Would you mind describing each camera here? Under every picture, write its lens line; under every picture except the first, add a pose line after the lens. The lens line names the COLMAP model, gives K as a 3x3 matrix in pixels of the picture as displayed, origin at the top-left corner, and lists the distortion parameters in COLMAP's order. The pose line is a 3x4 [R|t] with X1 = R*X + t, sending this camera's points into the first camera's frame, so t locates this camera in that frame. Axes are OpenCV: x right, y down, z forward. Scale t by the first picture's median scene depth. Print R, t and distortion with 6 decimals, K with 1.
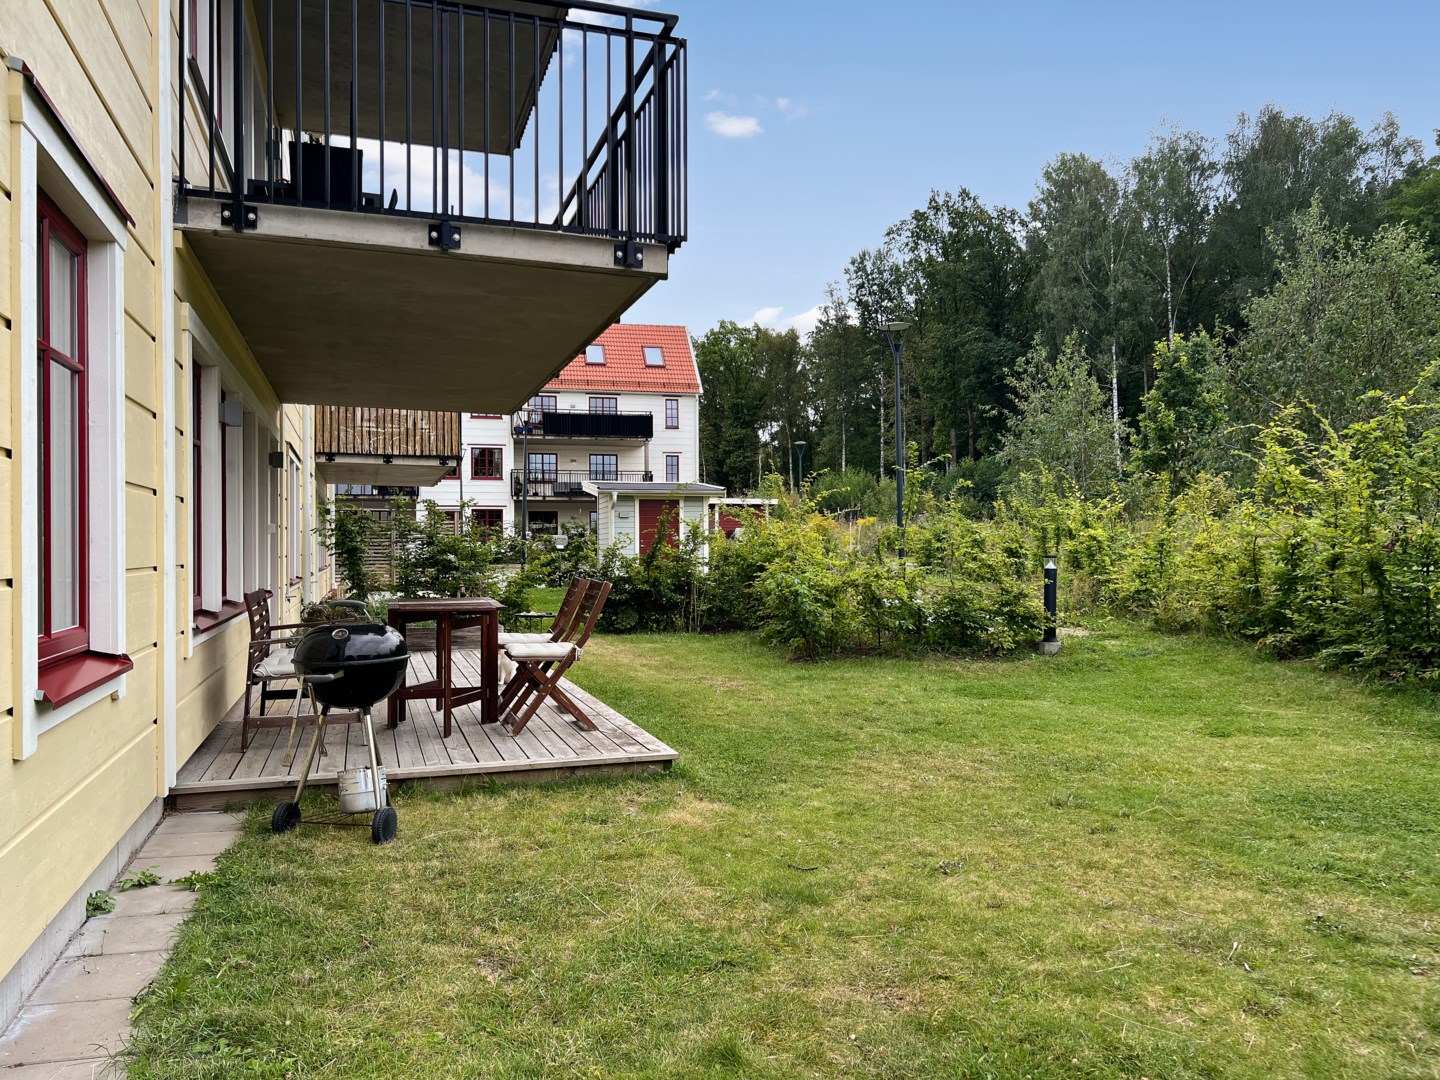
lens RADIAL K [[1079.9, 0, 744.0], [0, 1079.9, 541.9], [0, 0, 1]] dist [0.012571, 0.000308]
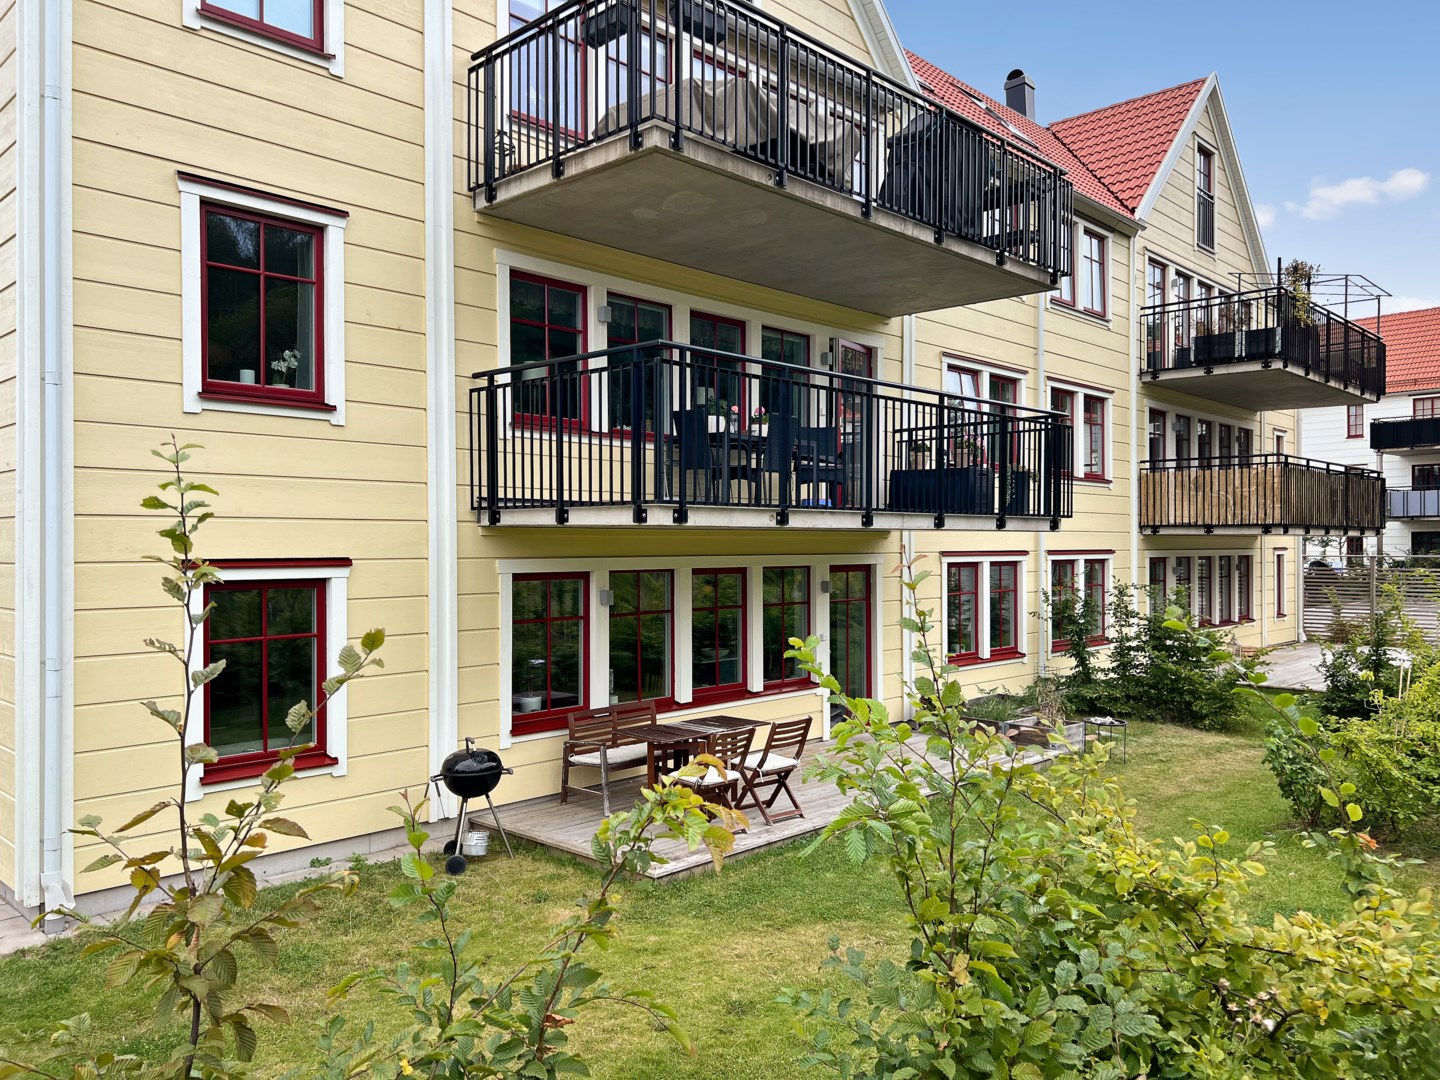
lens RADIAL K [[1102.1, 0, 720.0], [0, 1102.1, 540.0], [0, 0, 1]] dist [0.046338, -0.054949]
pose [[0.456075, 0.000683, -0.889941, 0.590434], [0.004692, 0.999984, 0.003172, -0.112874], [0.889929, -0.005623, 0.456064, 0.205394]]
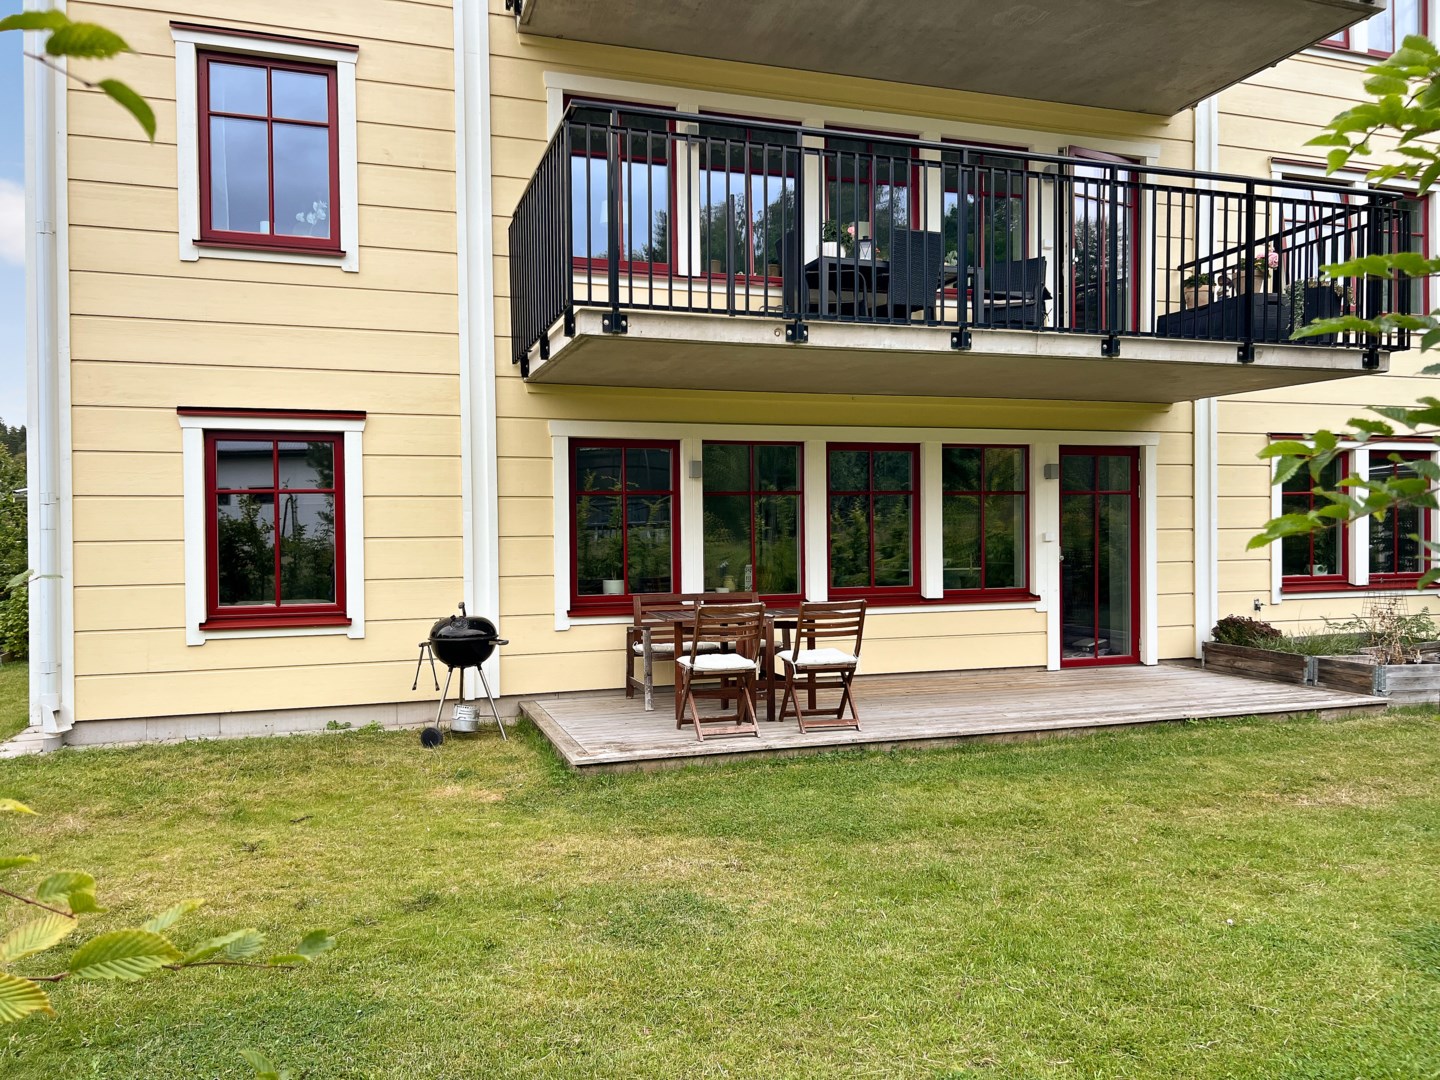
lens RADIAL K [[1102.1, 0, 720.0], [0, 1102.1, 540.0], [0, 0, 1]] dist [0.046338, -0.054949]
pose [[-0.014030, 0.014409, -0.999798, 0.521017], [0.014184, 0.999798, 0.014210, -0.023745], [0.999801, -0.013981, -0.014231, 0.561766]]
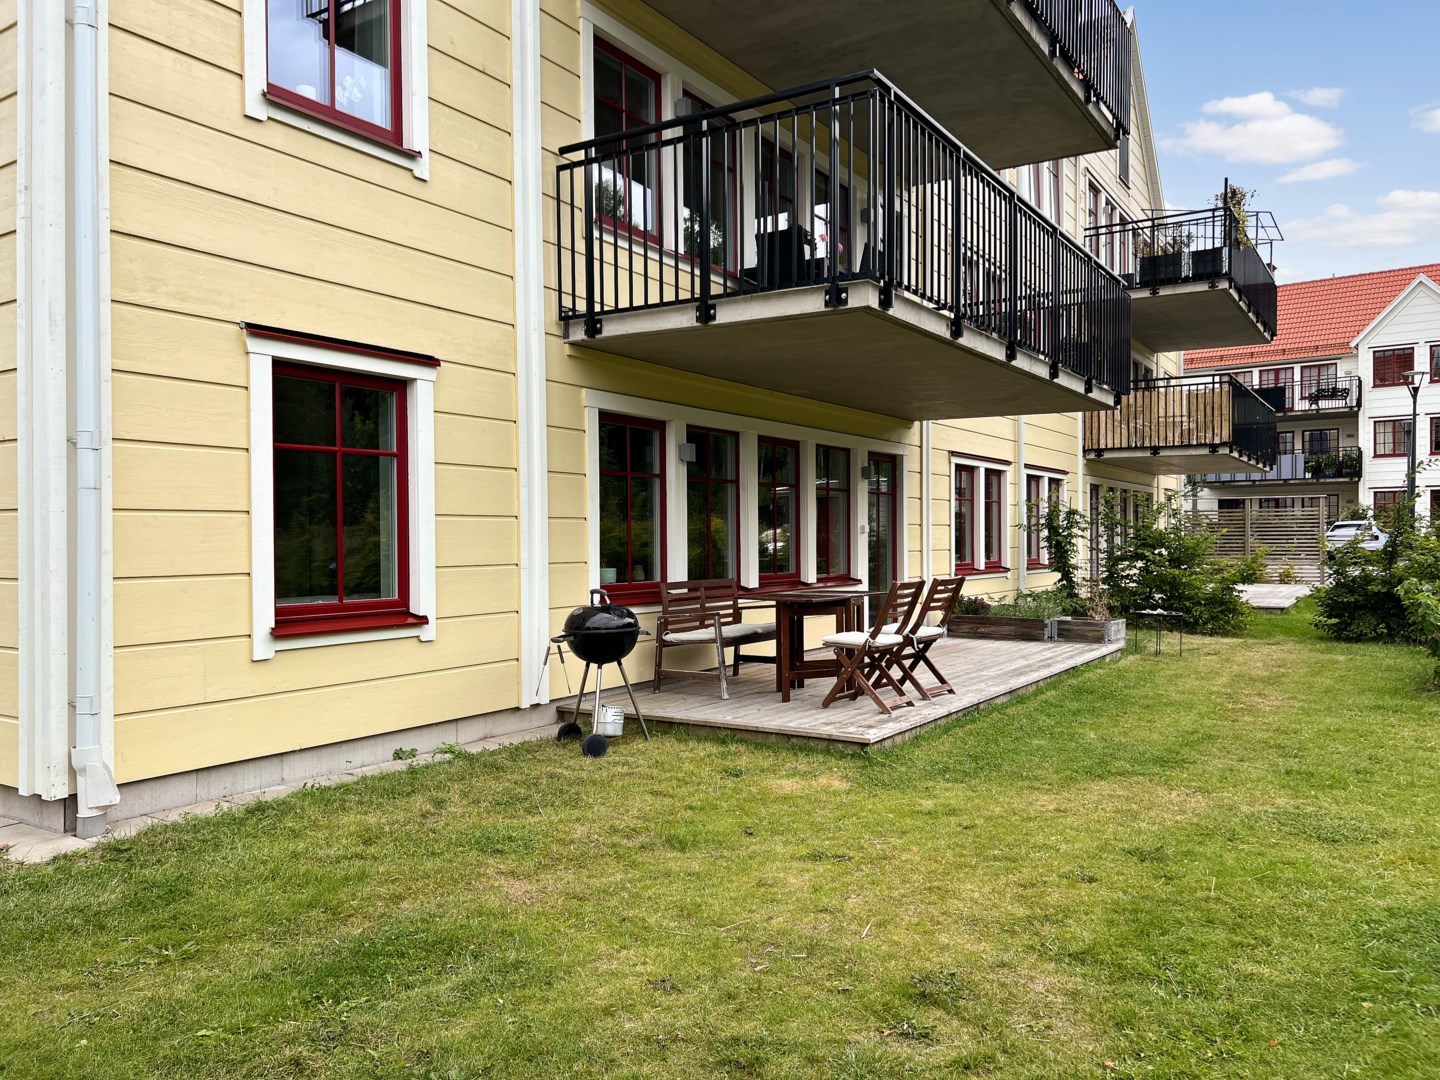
lens RADIAL K [[1096.4, 0, 720.0], [0, 1096.4, 540.0], [0, 0, 1]] dist [0.061693, -0.058313]
pose [[0.618992, 0.000640, -0.785397, 0.348024], [0.008036, 0.999942, 0.007148, -0.008126], [0.785356, -0.010736, 0.618951, 0.085919]]
